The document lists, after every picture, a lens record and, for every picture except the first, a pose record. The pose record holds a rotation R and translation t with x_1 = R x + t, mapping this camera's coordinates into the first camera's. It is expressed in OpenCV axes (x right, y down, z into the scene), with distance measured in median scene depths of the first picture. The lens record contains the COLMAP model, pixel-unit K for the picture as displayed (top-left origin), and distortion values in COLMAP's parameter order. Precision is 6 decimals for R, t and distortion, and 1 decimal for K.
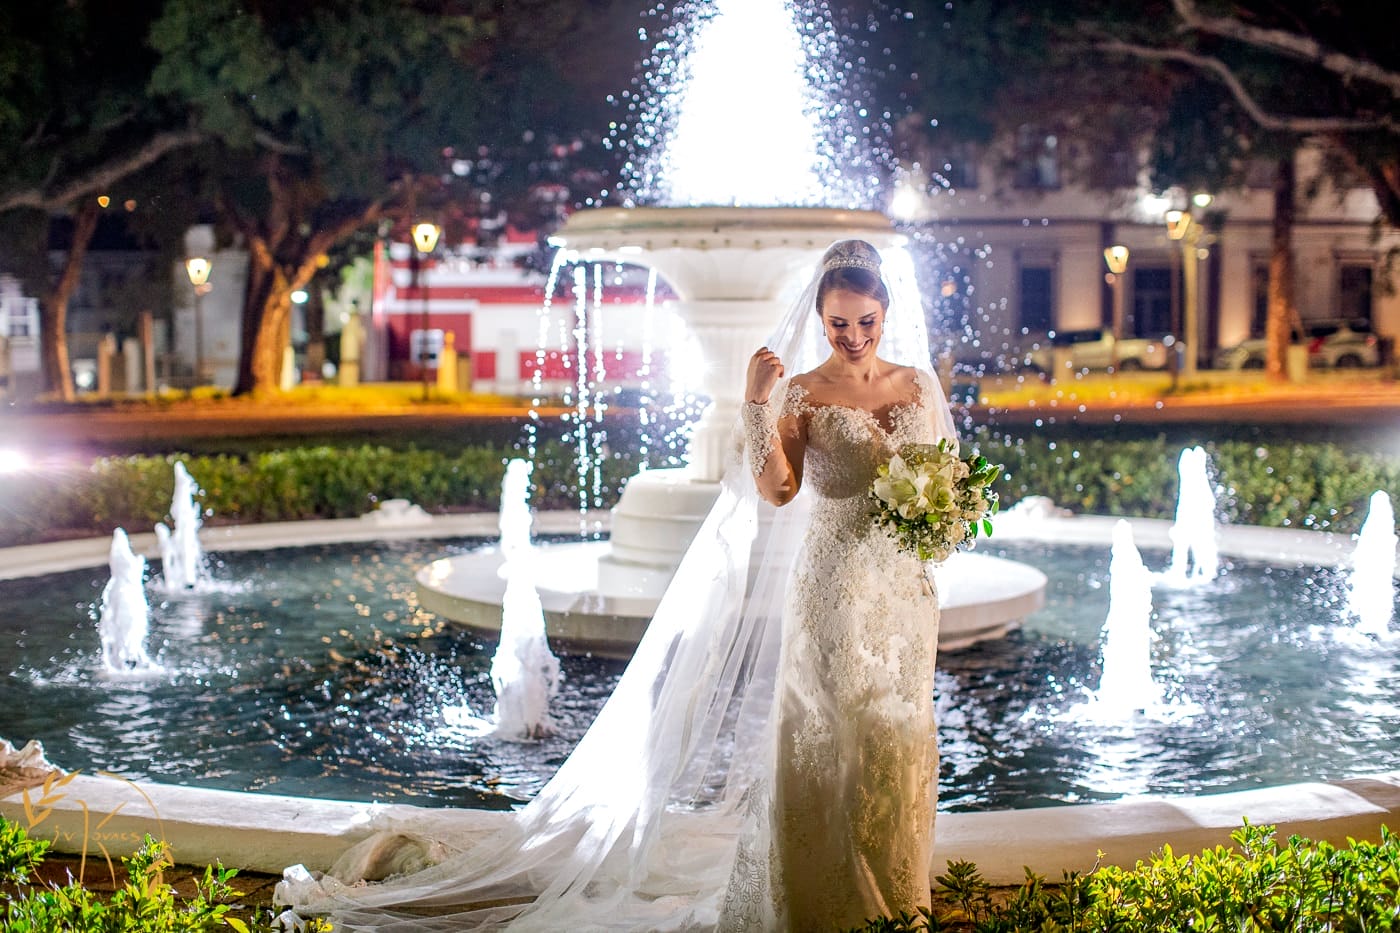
lens RADIAL K [[2080.8, 0, 704.1], [0, 2080.8, 449.3], [0, 0, 1]] dist [-0.129061, 0.077020]
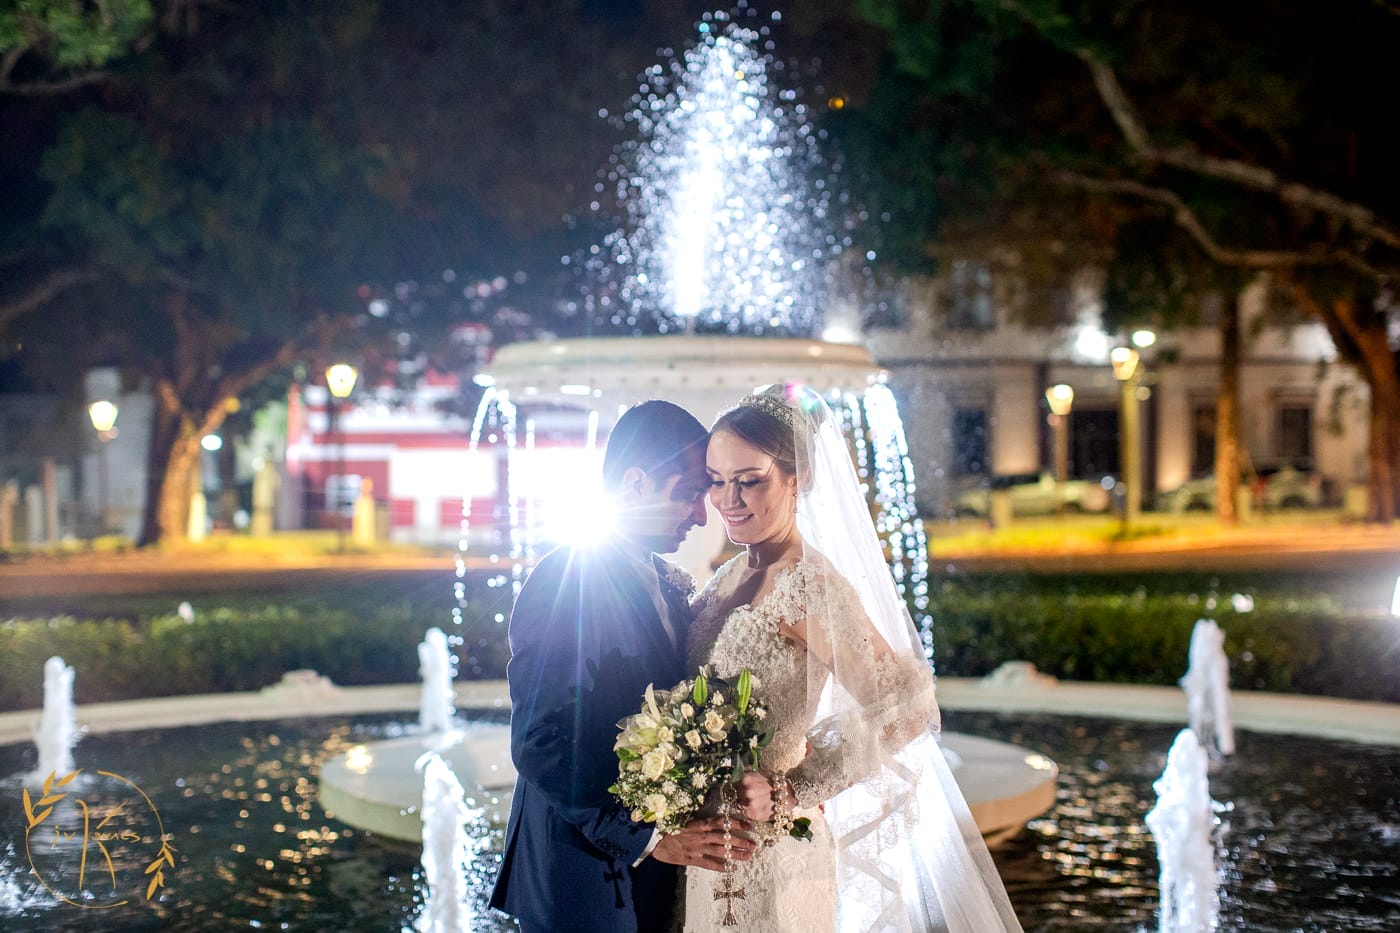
lens RADIAL K [[2080.8, 0, 704.1], [0, 2080.8, 449.3], [0, 0, 1]] dist [-0.129061, 0.077020]
pose [[0.999258, -0.004940, 0.038197, -0.003736], [0.007558, 0.997608, -0.068710, -0.003543], [-0.037766, 0.068948, 0.996905, 0.042063]]
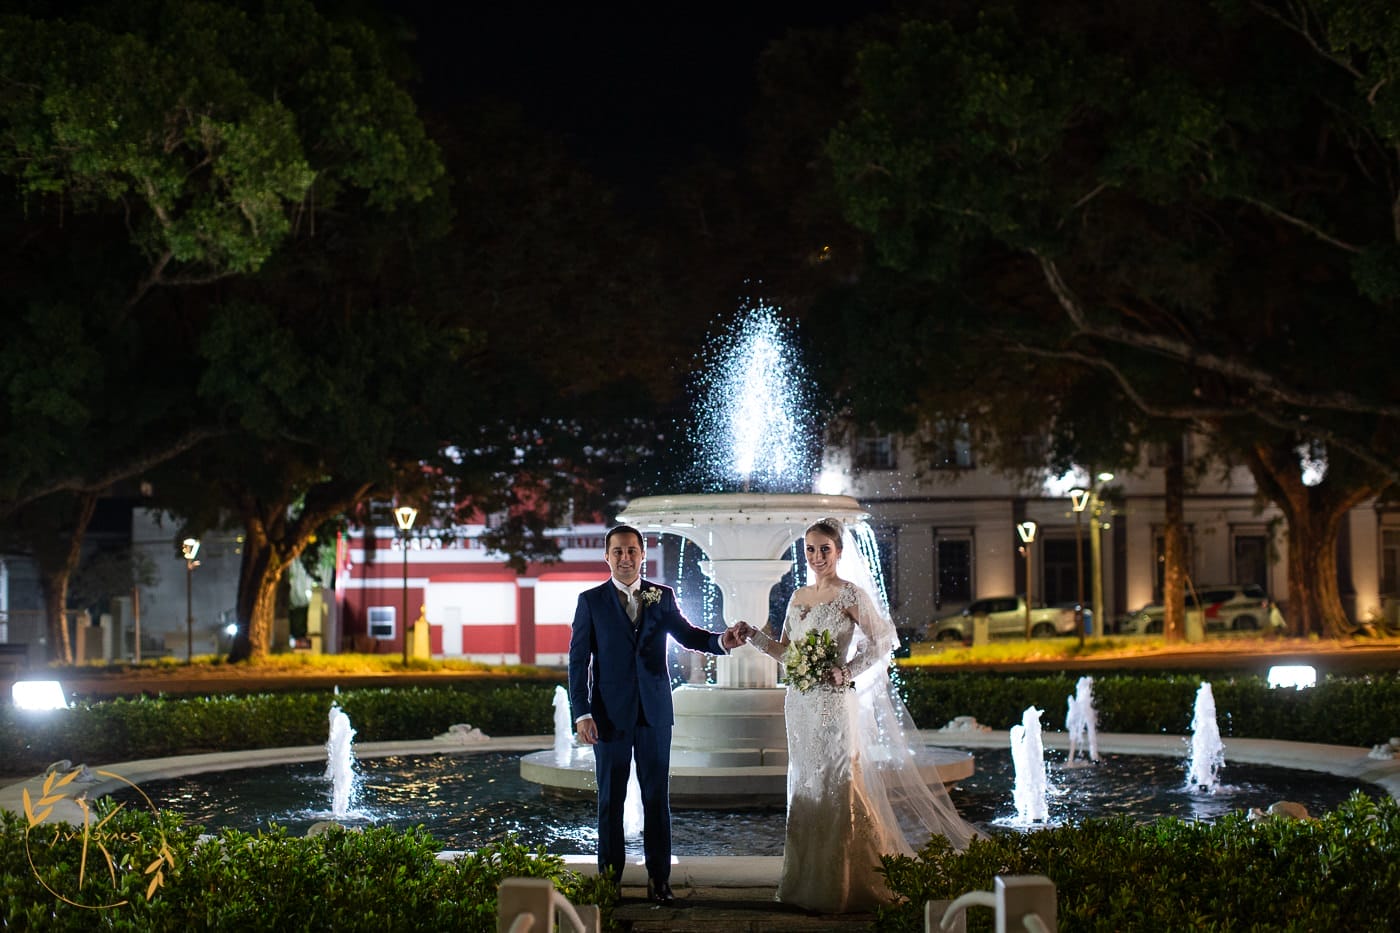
lens RADIAL K [[2126.6, 0, 700.0], [0, 2126.6, 466.5], [0, 0, 1]] dist [-0.134487, 0.010532]
pose [[0.999150, -0.006751, 0.040672, -0.021754], [0.011783, 0.992114, -0.124782, 0.012825], [-0.039509, 0.125156, 0.991350, -0.124474]]
